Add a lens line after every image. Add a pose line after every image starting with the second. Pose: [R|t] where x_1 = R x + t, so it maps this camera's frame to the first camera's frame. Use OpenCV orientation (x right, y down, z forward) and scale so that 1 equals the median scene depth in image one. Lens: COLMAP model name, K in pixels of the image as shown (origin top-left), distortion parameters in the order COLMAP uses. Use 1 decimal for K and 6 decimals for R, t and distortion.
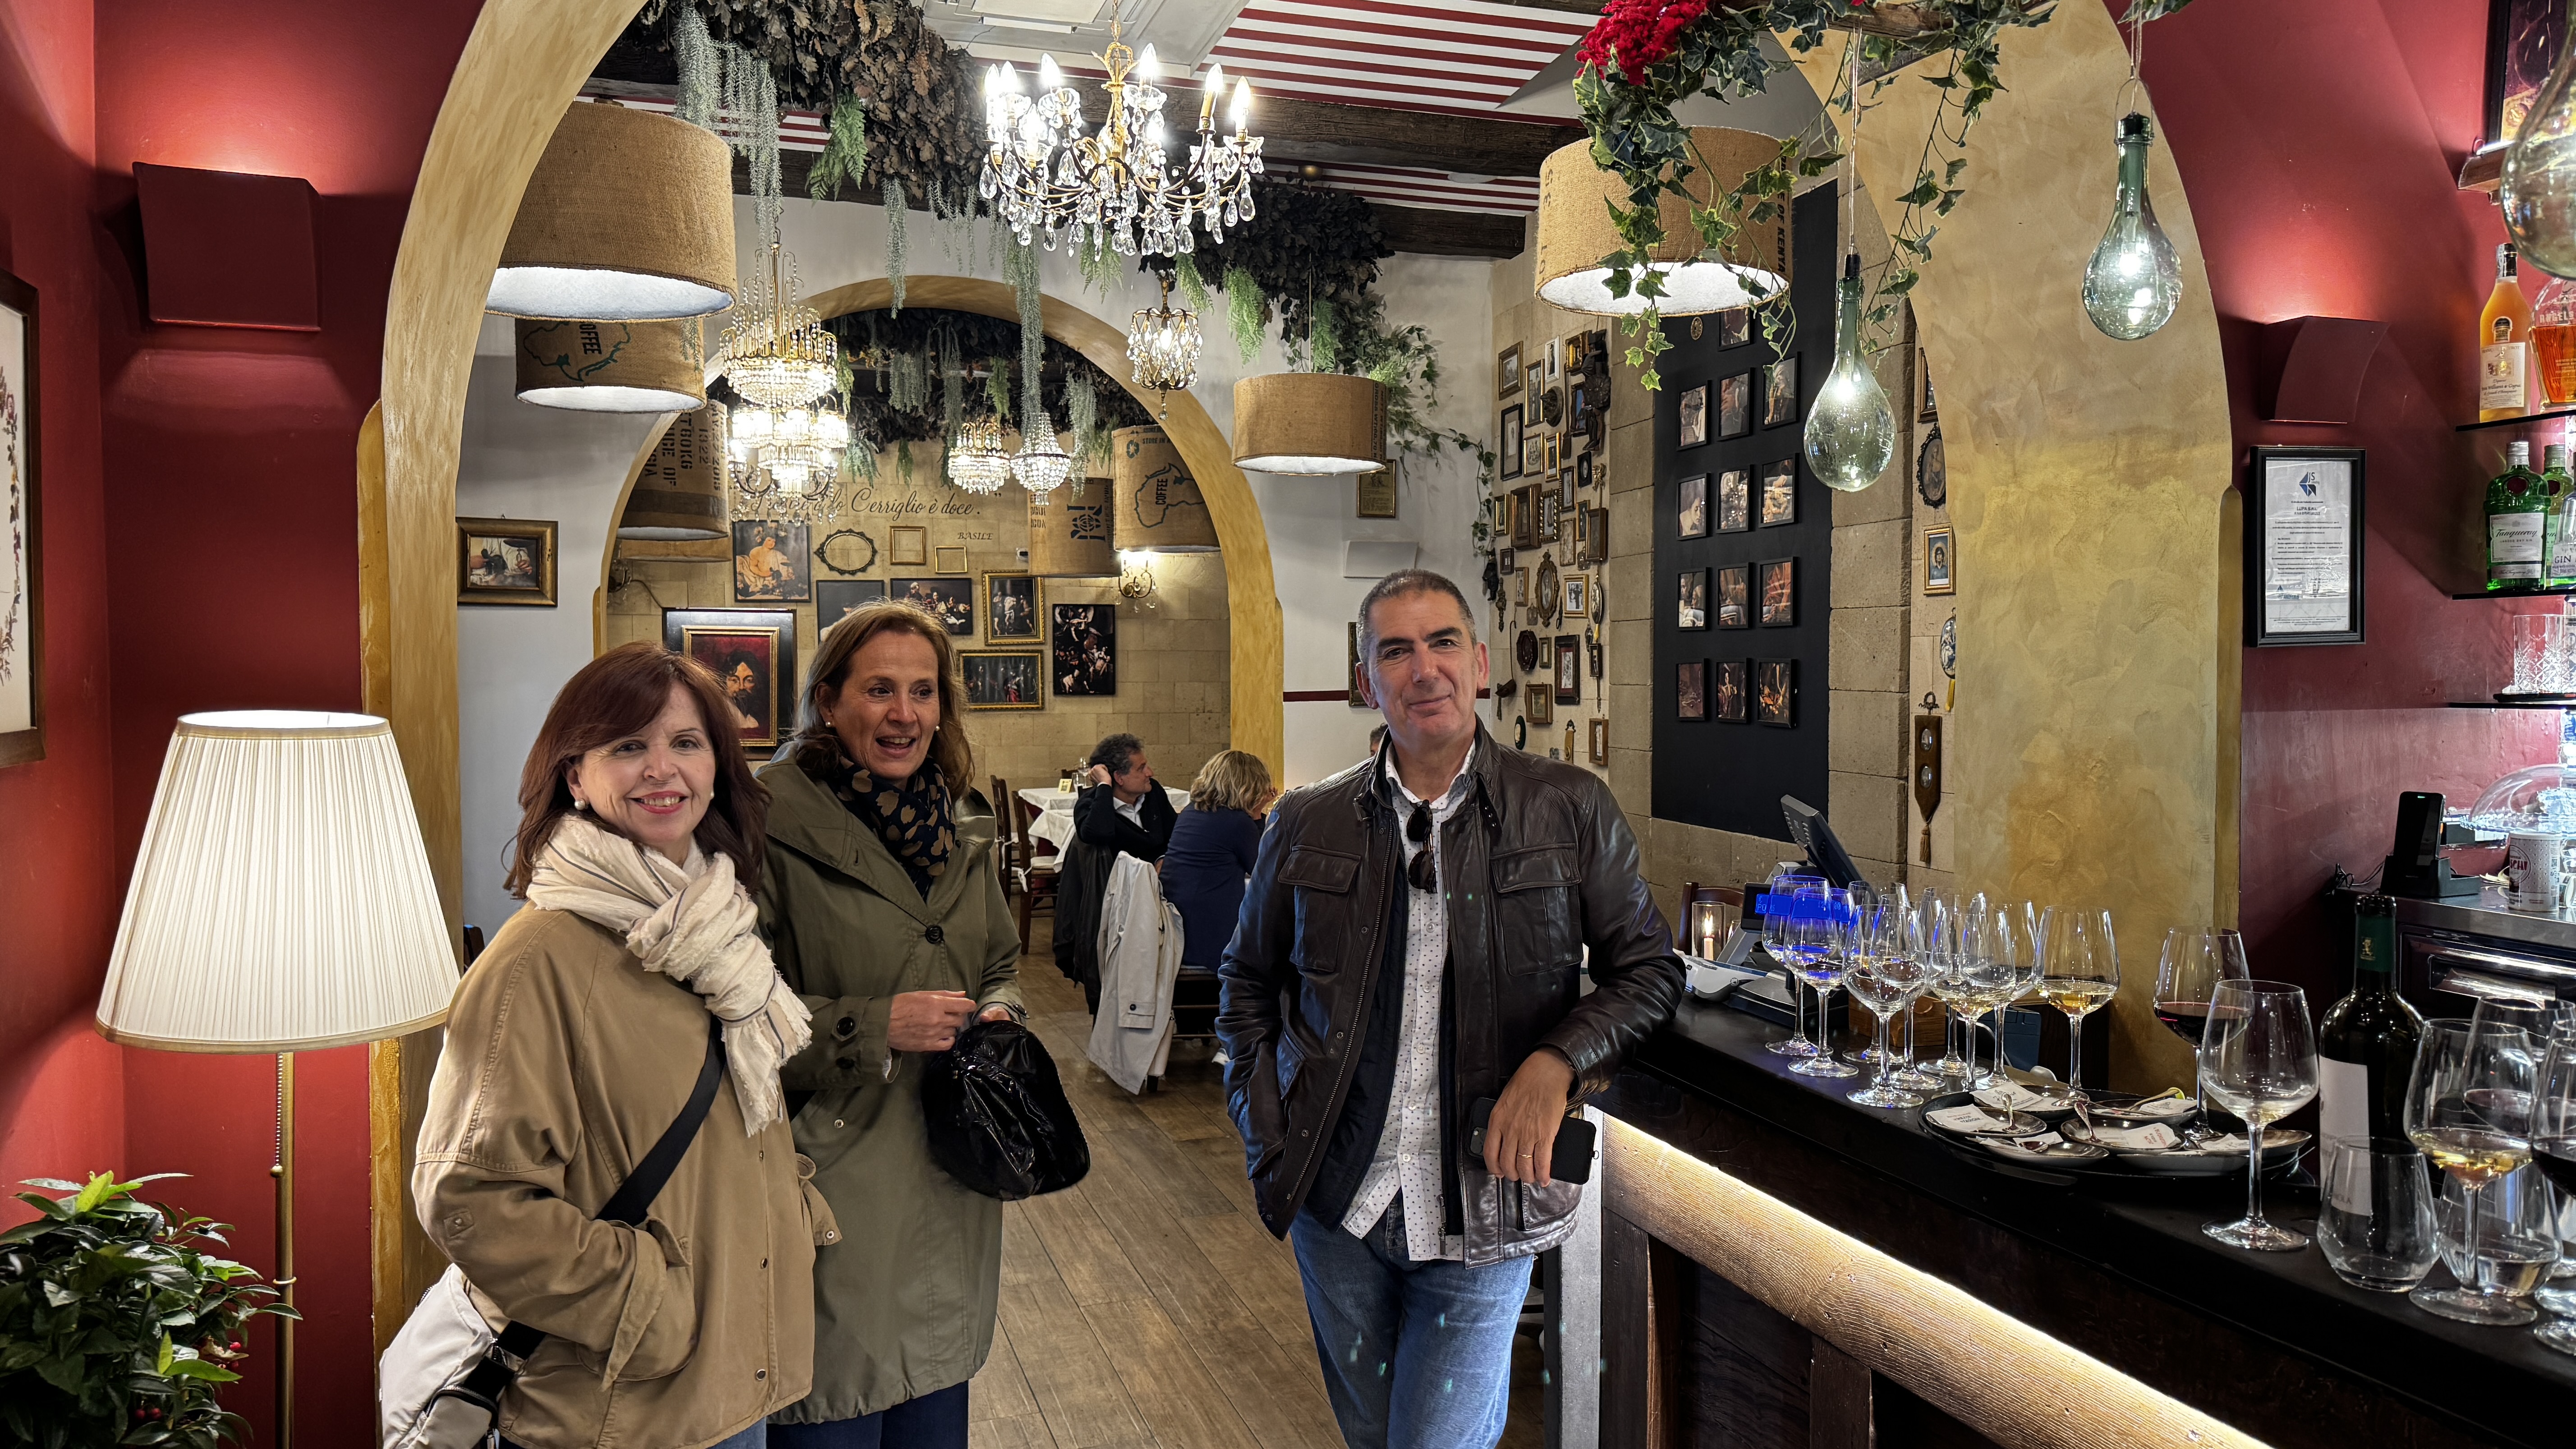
lens RADIAL K [[1863.7, 0, 1275.7], [0, 1863.7, 733.7], [0, 0, 1]] dist [0.050700, -0.025129]
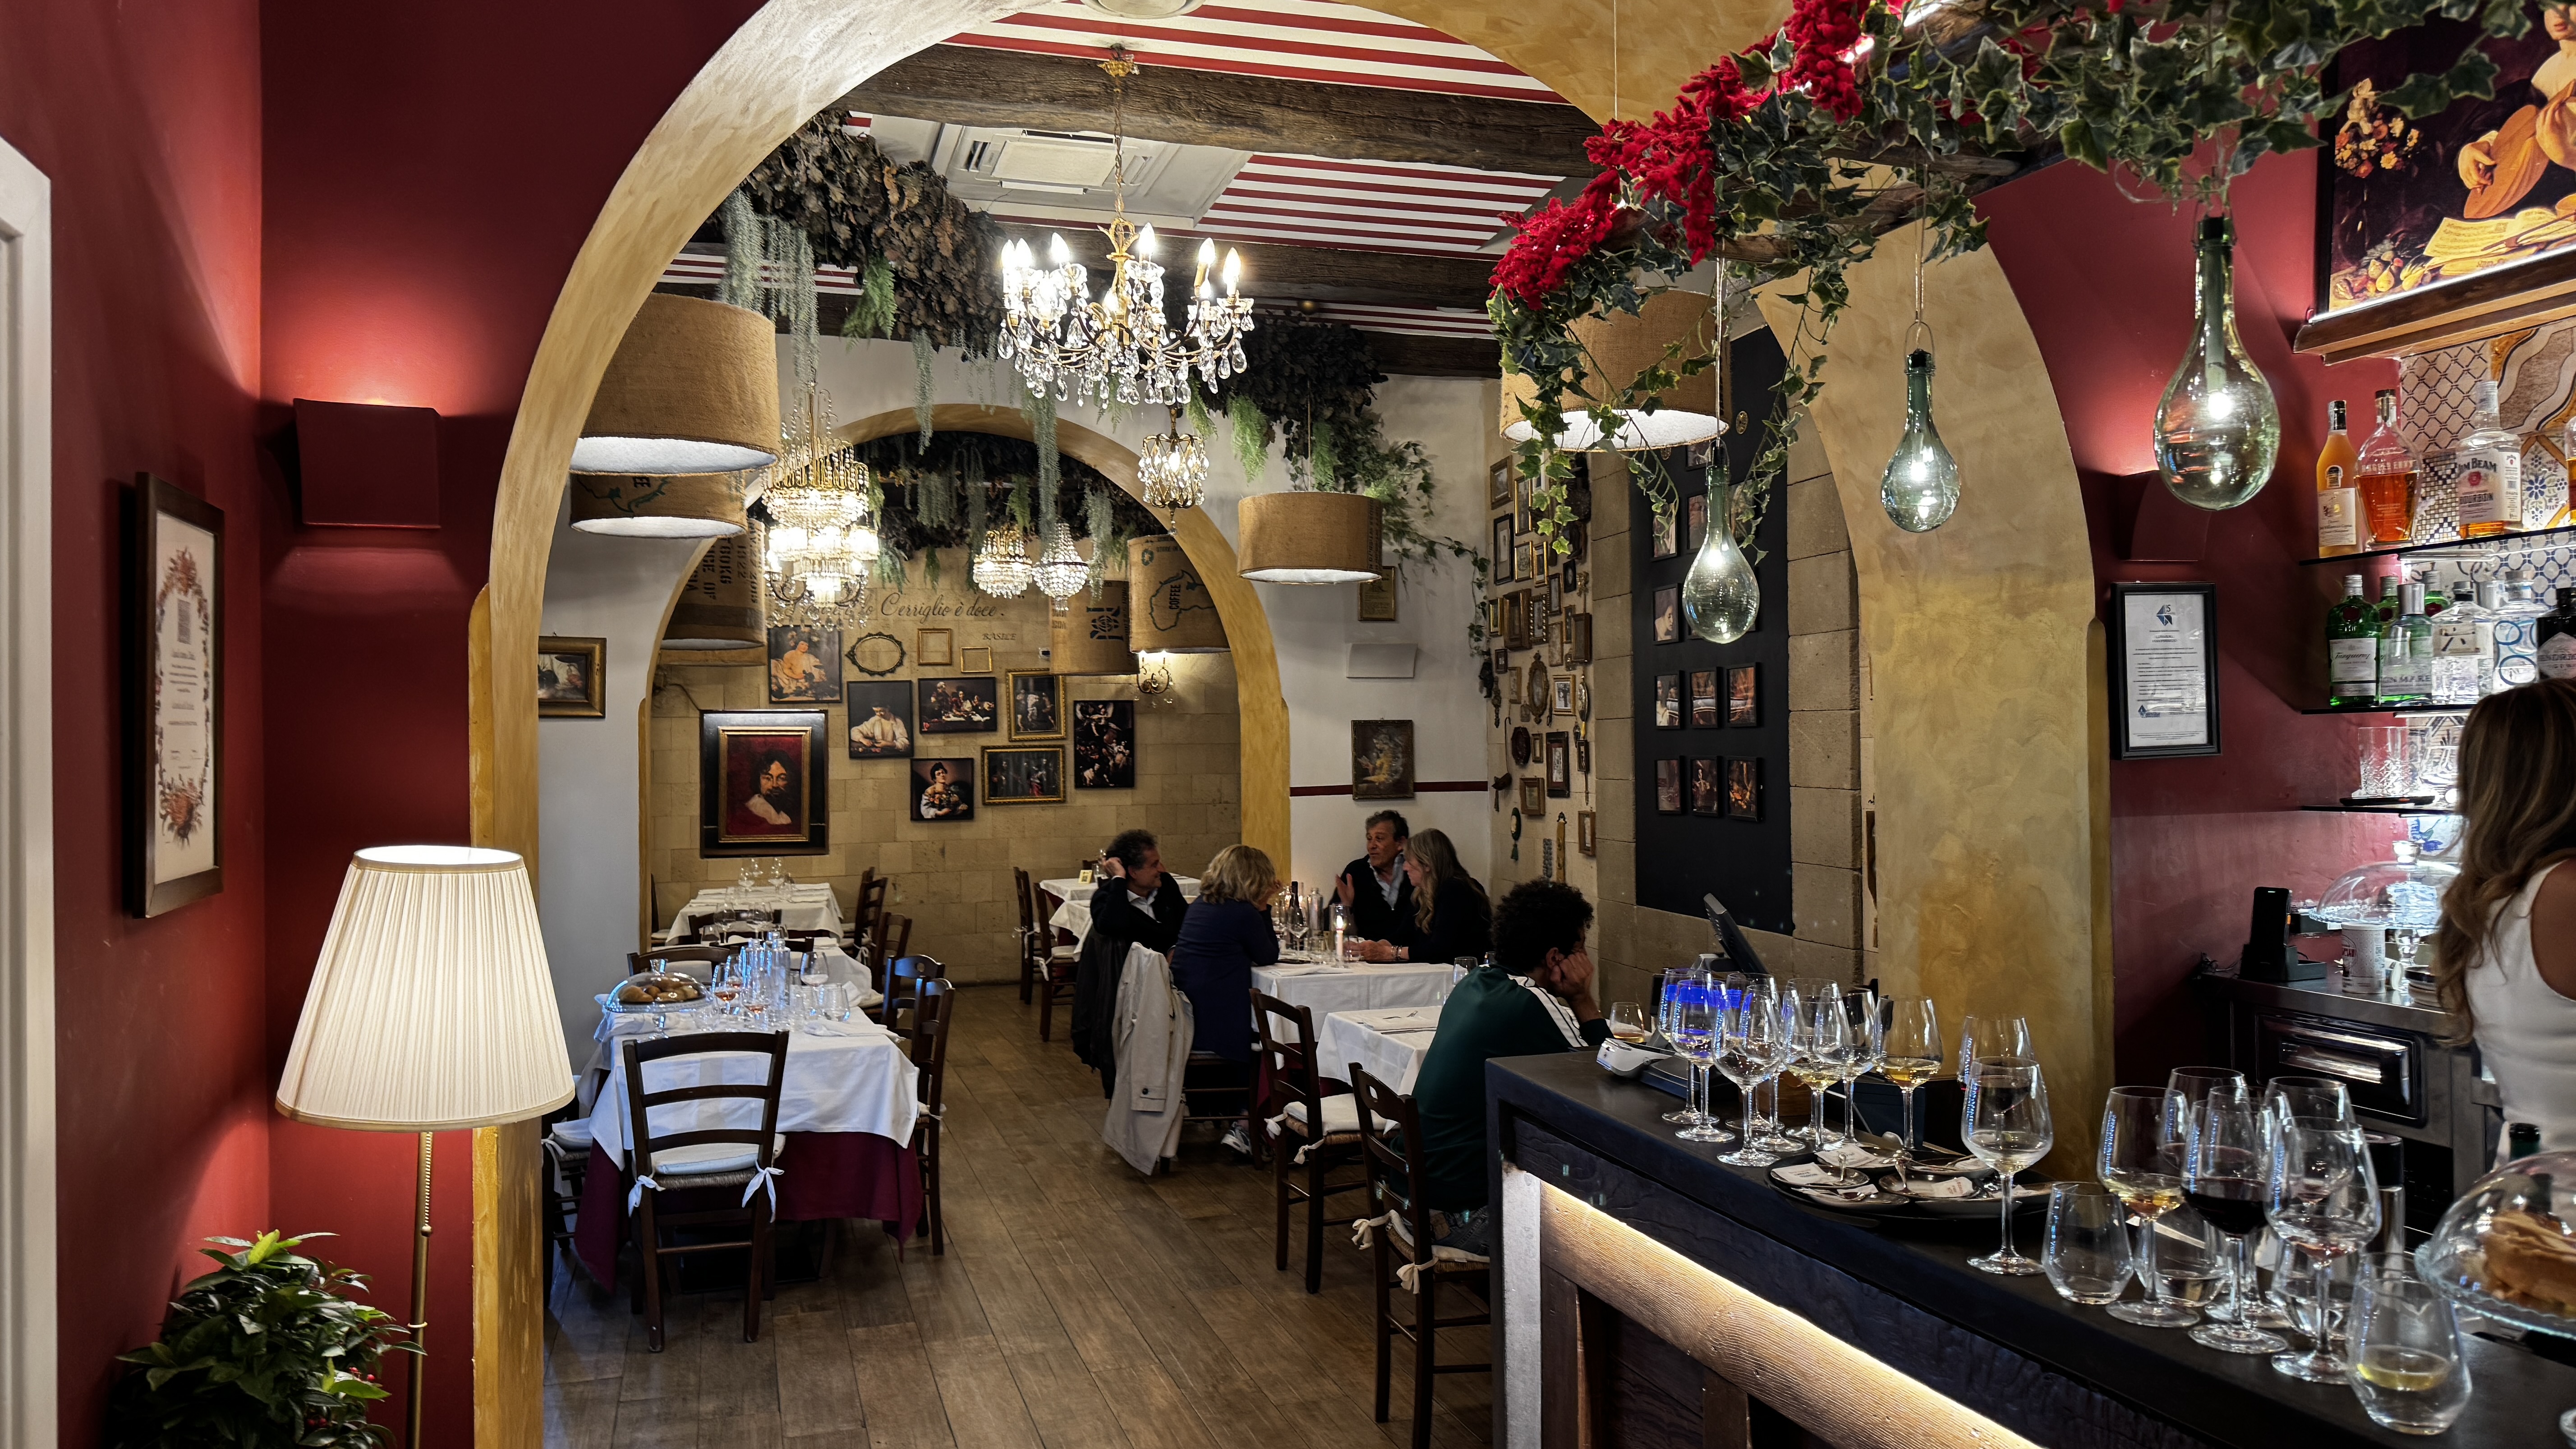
lens RADIAL K [[1863.7, 0, 1298.3], [0, 1863.7, 722.6], [0, 0, 1]] dist [0.050700, -0.025129]
pose [[0.999949, -0.009622, -0.002986, 0.025571], [0.009463, 0.998738, -0.049325, -0.014593], [0.003457, 0.049294, 0.998778, -0.111787]]
